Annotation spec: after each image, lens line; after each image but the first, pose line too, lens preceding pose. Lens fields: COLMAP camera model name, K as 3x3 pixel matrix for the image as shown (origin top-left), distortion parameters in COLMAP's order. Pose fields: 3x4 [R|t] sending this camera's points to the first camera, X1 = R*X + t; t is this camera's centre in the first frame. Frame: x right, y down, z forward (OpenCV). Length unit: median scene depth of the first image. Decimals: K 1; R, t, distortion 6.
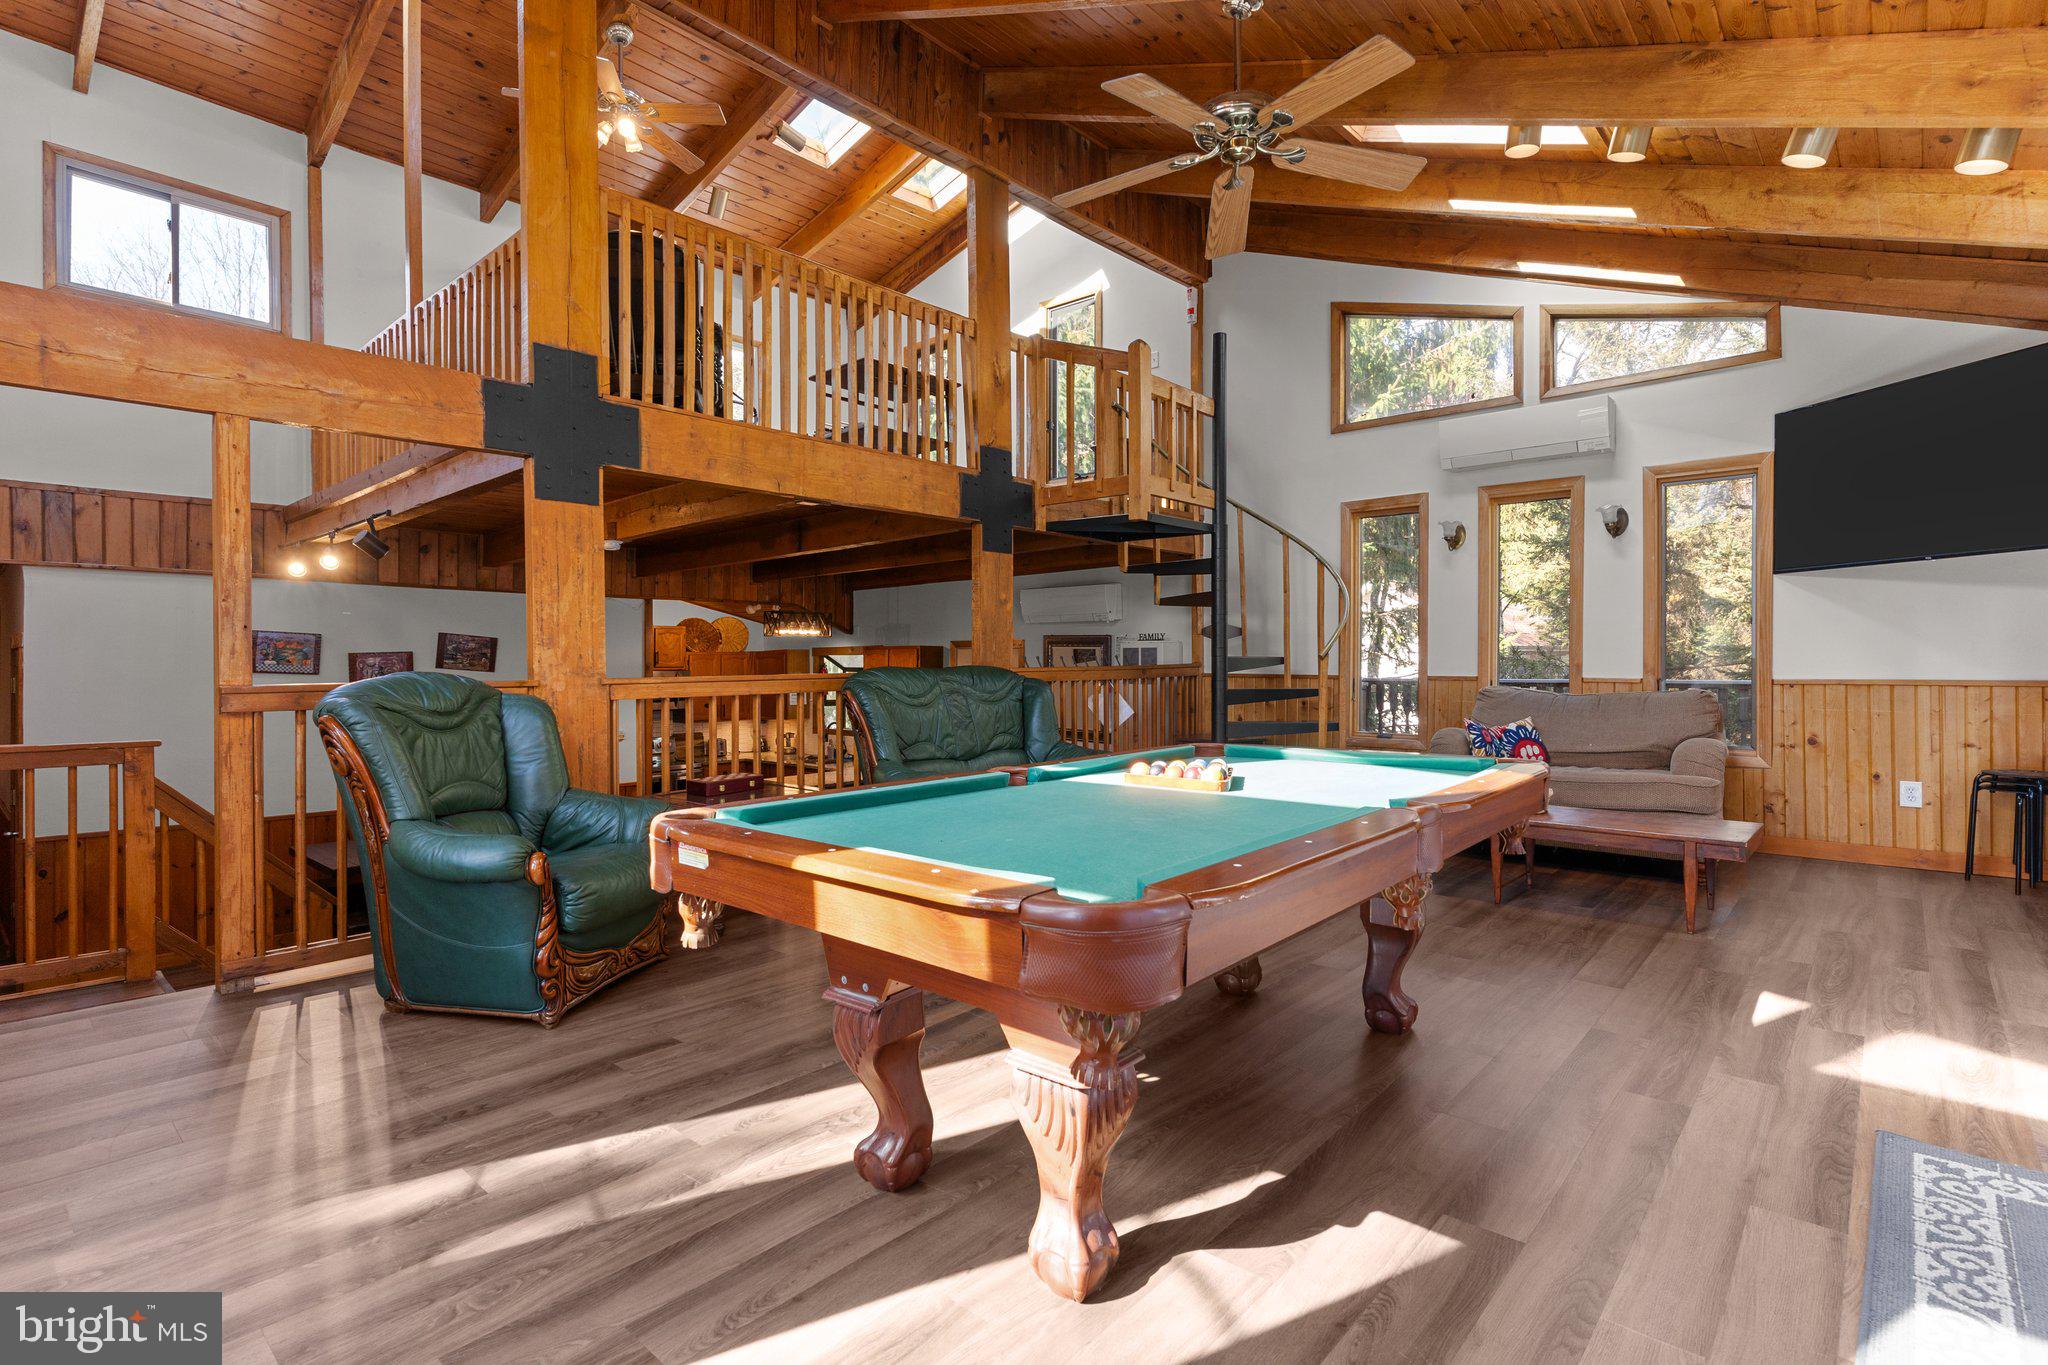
lens RADIAL K [[992.7, 0, 1014.0], [0, 992.7, 664.8], [0, 0, 1]] dist [0.003671, 0.001916]
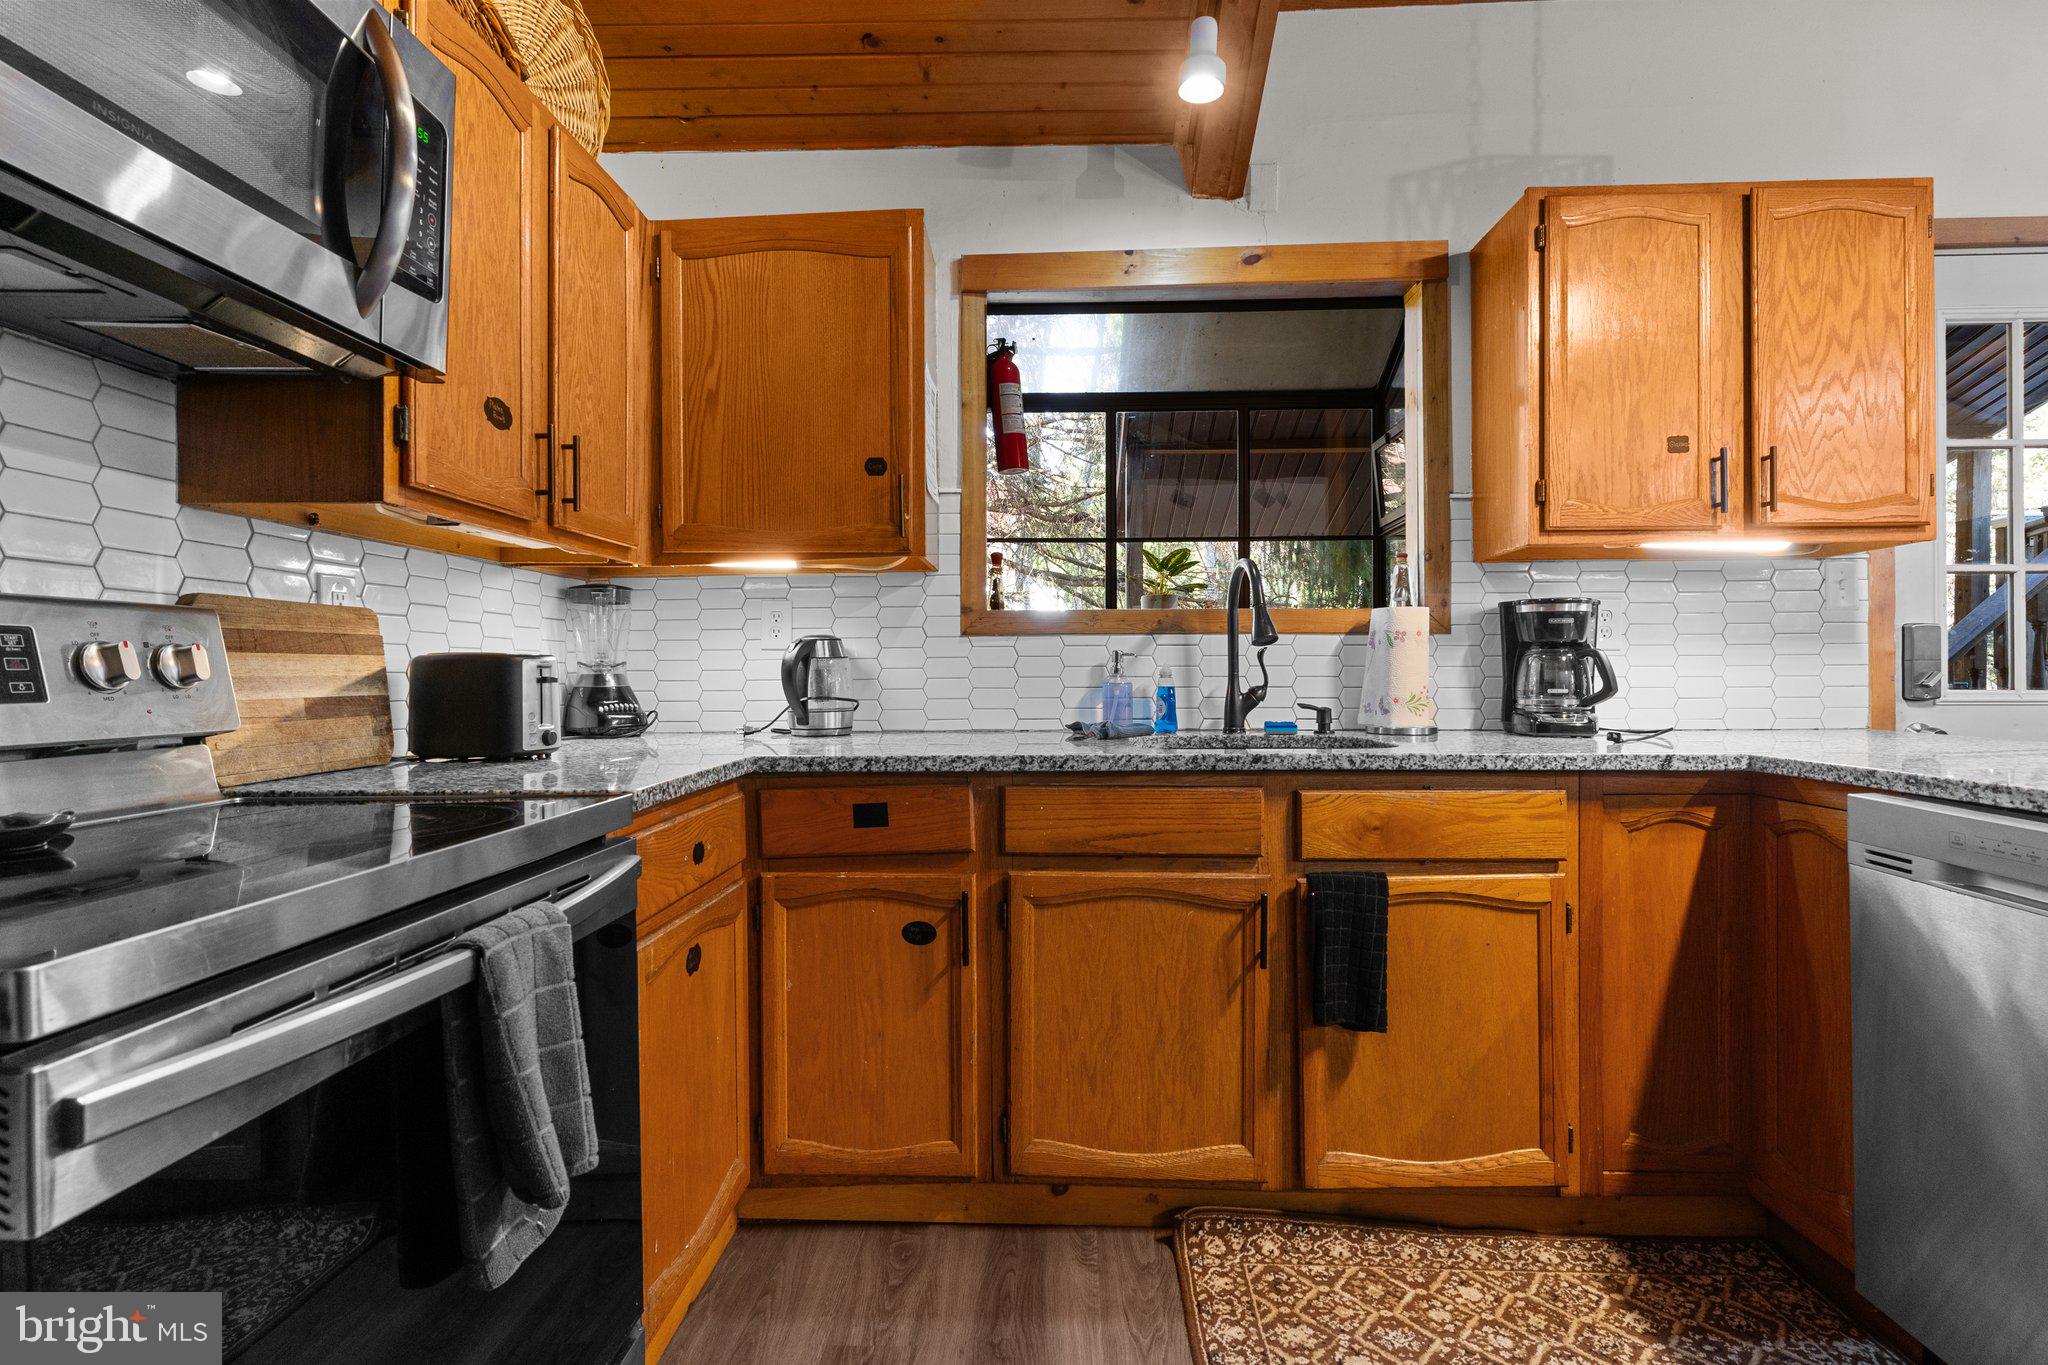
lens RADIAL K [[992.7, 0, 1043.8], [0, 992.7, 678.0], [0, 0, 1]] dist [0.003671, 0.001916]
pose [[0.770734, 0.004353, 0.637142, -0.518900], [-0.000683, 0.999982, -0.006005, 0.125318], [-0.637156, 0.004193, 0.770723, 1.270095]]
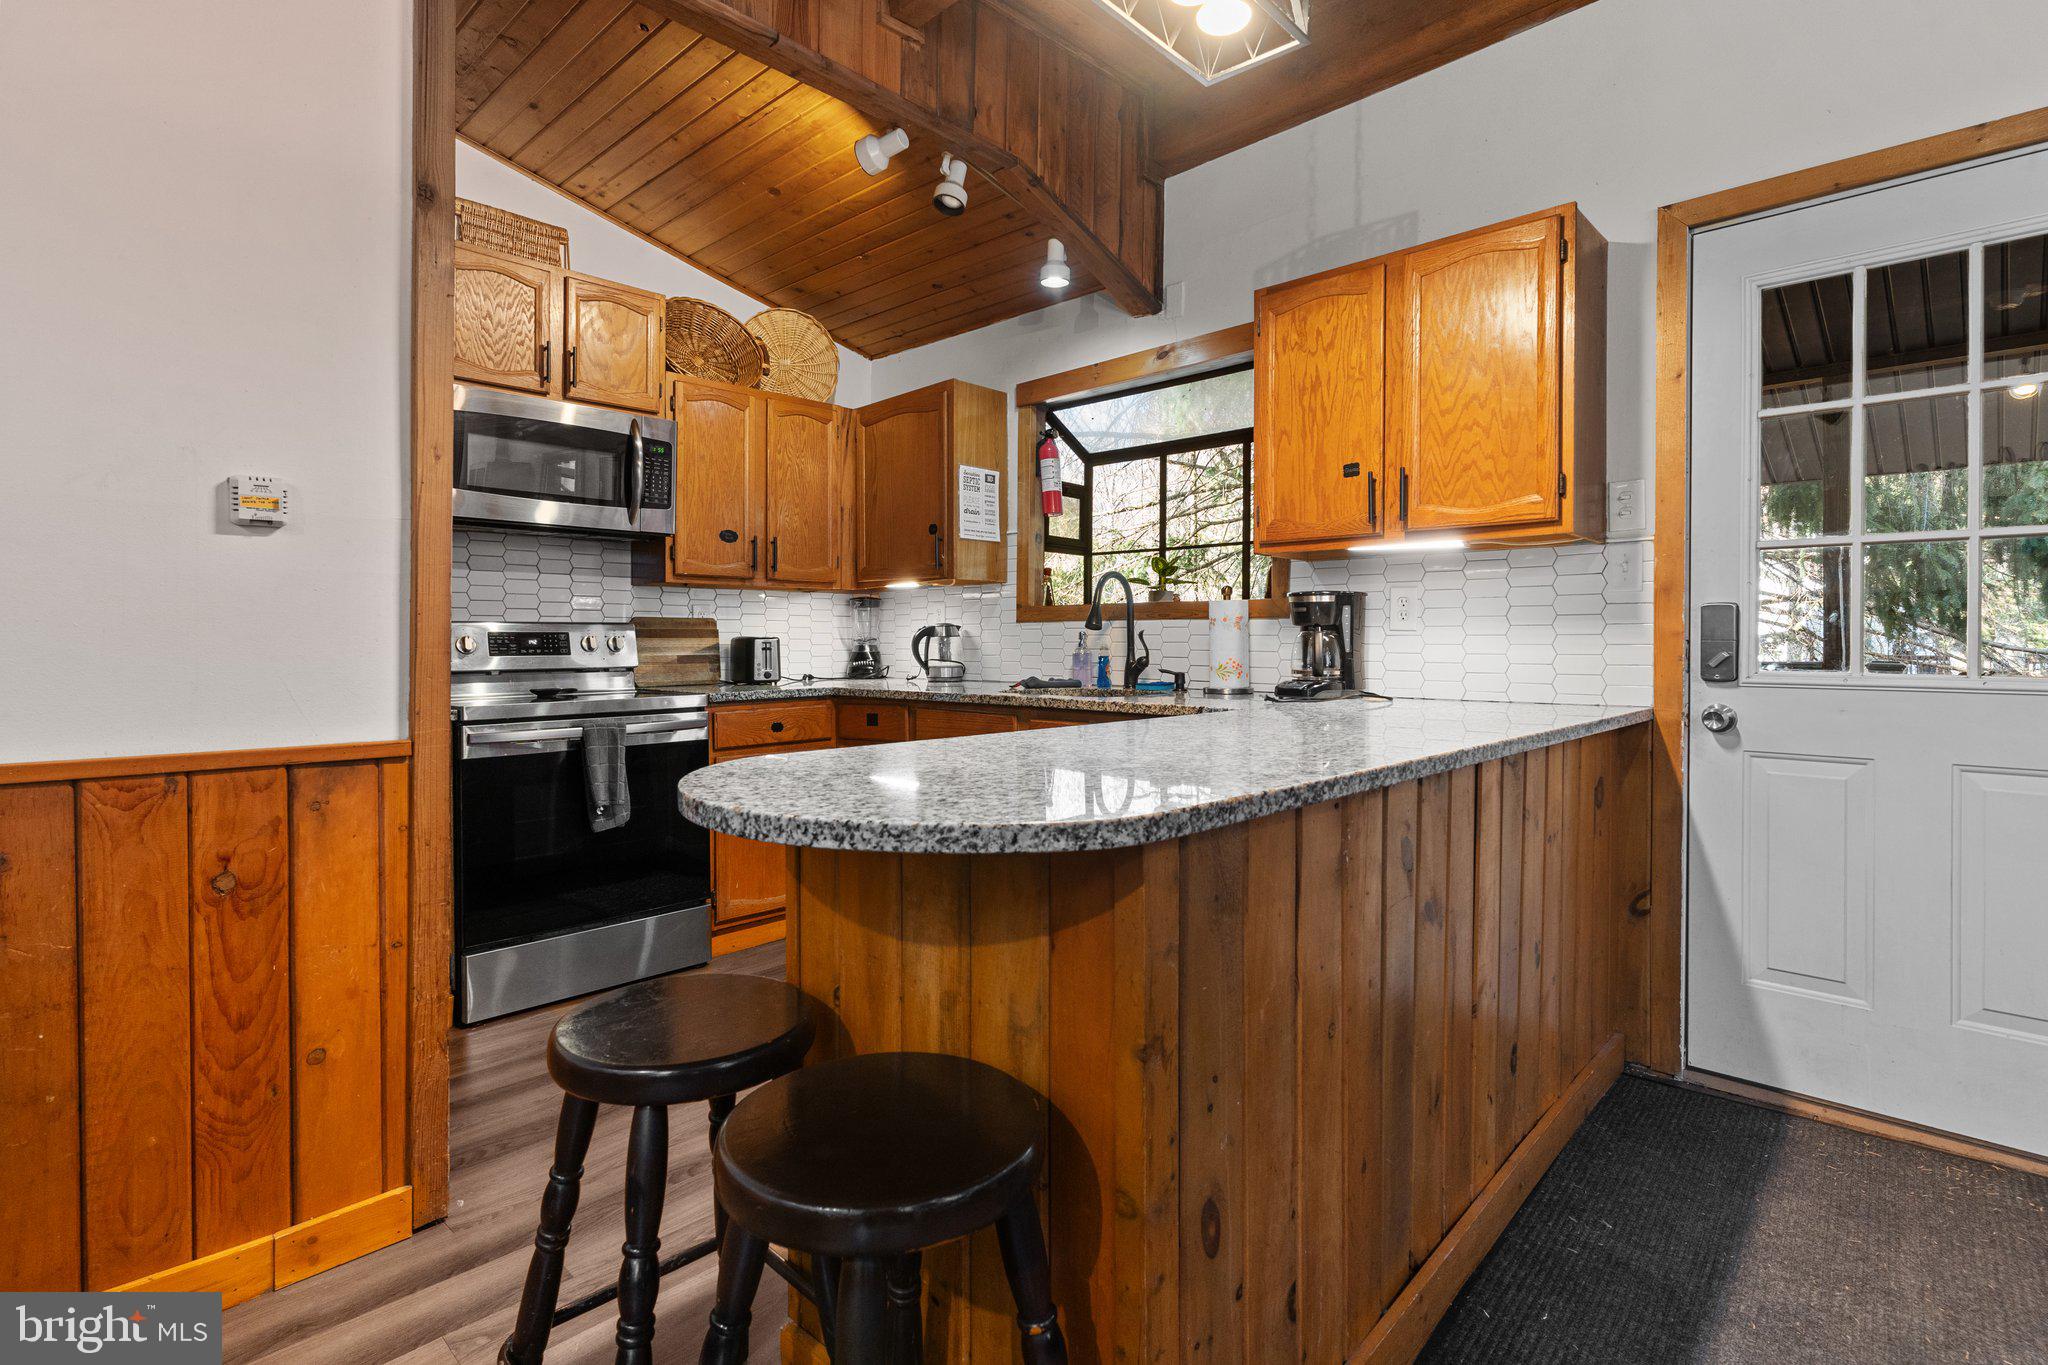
lens RADIAL K [[992.7, 0, 998.7], [0, 992.7, 645.4], [0, 0, 1]] dist [0.003671, 0.001916]
pose [[0.998467, 0.009317, -0.054559, -0.294190], [-0.009227, 0.999956, 0.001902, 0.120287], [0.054575, -0.001396, 0.998509, 0.994627]]
